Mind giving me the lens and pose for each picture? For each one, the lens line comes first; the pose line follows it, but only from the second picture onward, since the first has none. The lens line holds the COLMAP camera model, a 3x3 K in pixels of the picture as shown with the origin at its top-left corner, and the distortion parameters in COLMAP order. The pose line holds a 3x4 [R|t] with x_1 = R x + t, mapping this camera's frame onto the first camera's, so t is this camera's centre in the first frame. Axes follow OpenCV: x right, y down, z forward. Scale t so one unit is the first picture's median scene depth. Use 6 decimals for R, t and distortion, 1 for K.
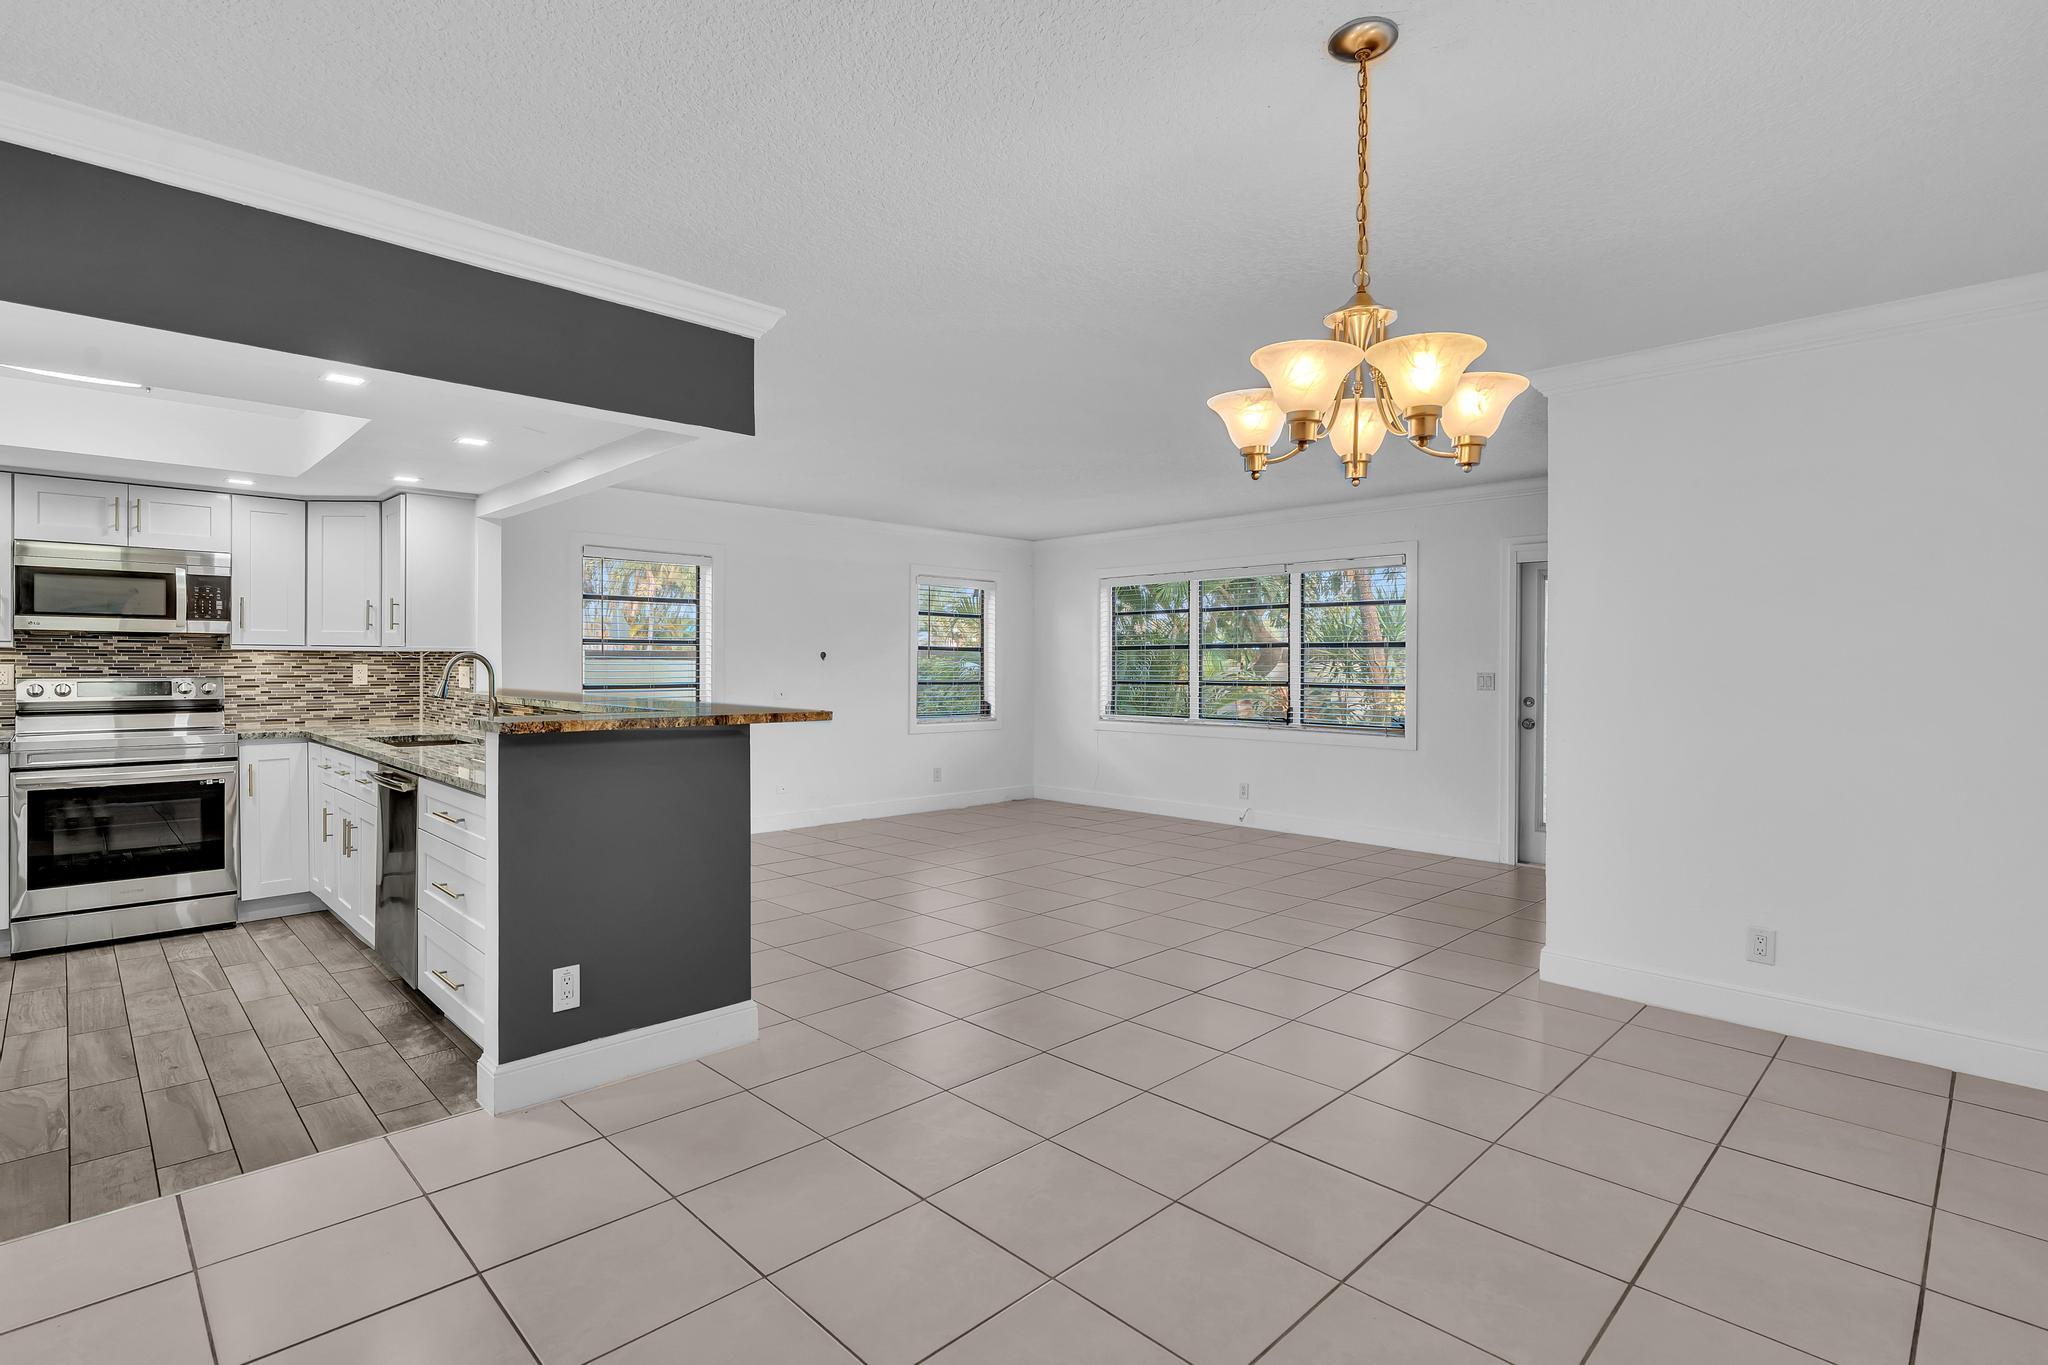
lens RADIAL K [[975.0, 0, 1023.1], [0, 975.0, 668.5], [0, 0, 1]] dist [-0.004041, -0.000102]
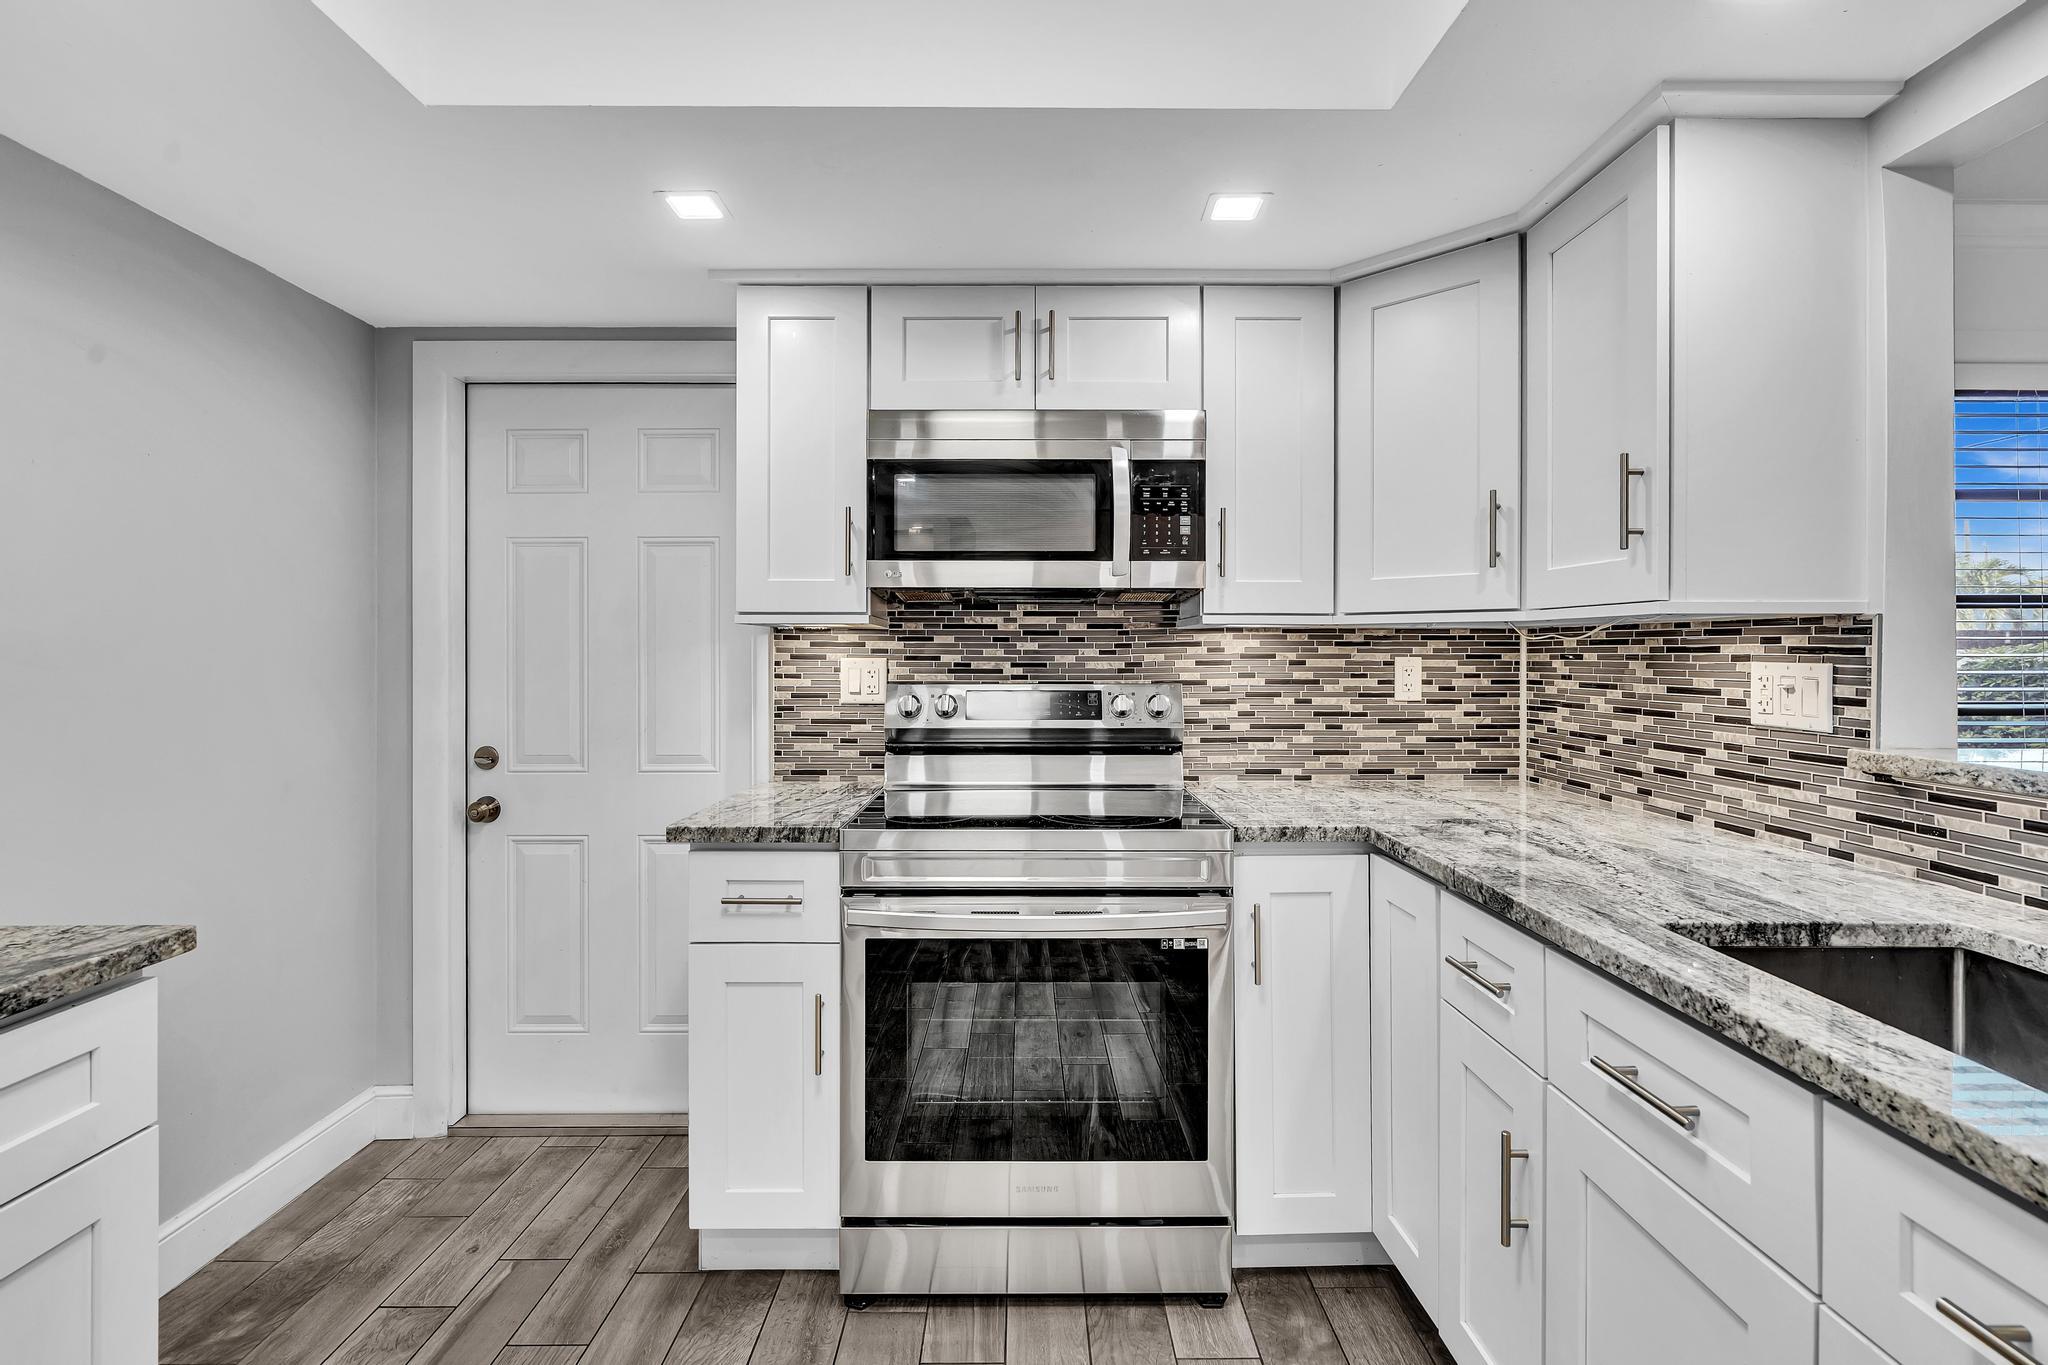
lens RADIAL K [[925.6, 0, 1024.5], [0, 925.6, 654.6], [0, 0, 1]] dist [-0.004189, 0.000100]
pose [[0.713213, -0.003910, -0.700937, -0.581196], [-0.000819, 0.999979, -0.006411, -0.002800], [0.700947, 0.005146, 0.713195, 0.644290]]
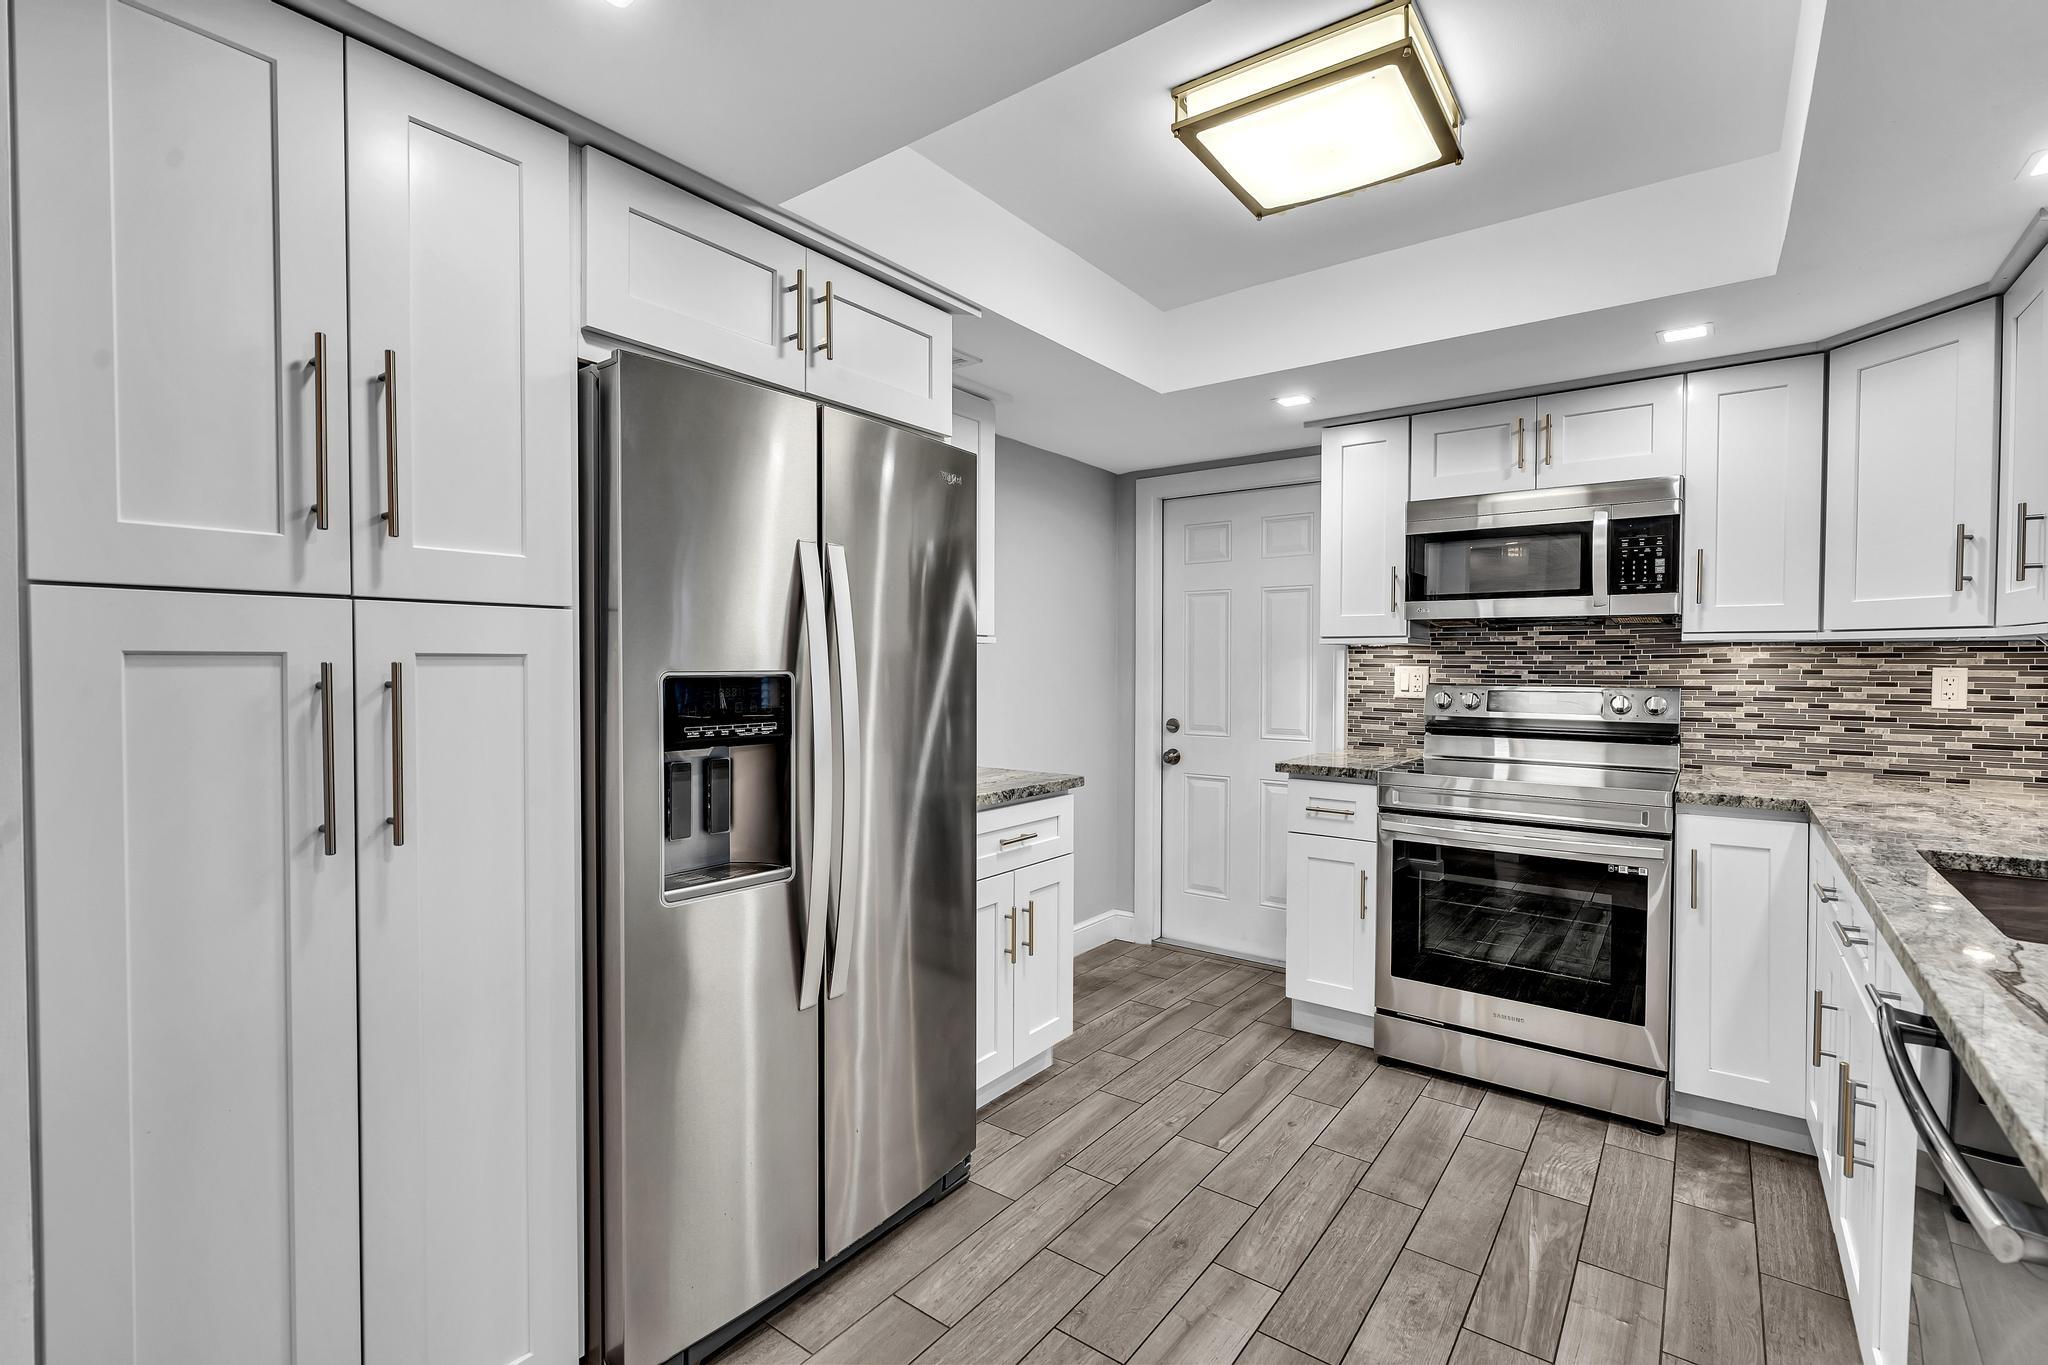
lens RADIAL K [[913.0, 0, 1020.9], [0, 913.0, 682.8], [0, 0, 1]] dist [-0.005514, 0.001096]
pose [[0.139963, 0.018892, -0.989976, -0.336123], [-0.006088, 0.999815, 0.018219, -0.002385], [0.990138, 0.003477, 0.140052, 0.542124]]
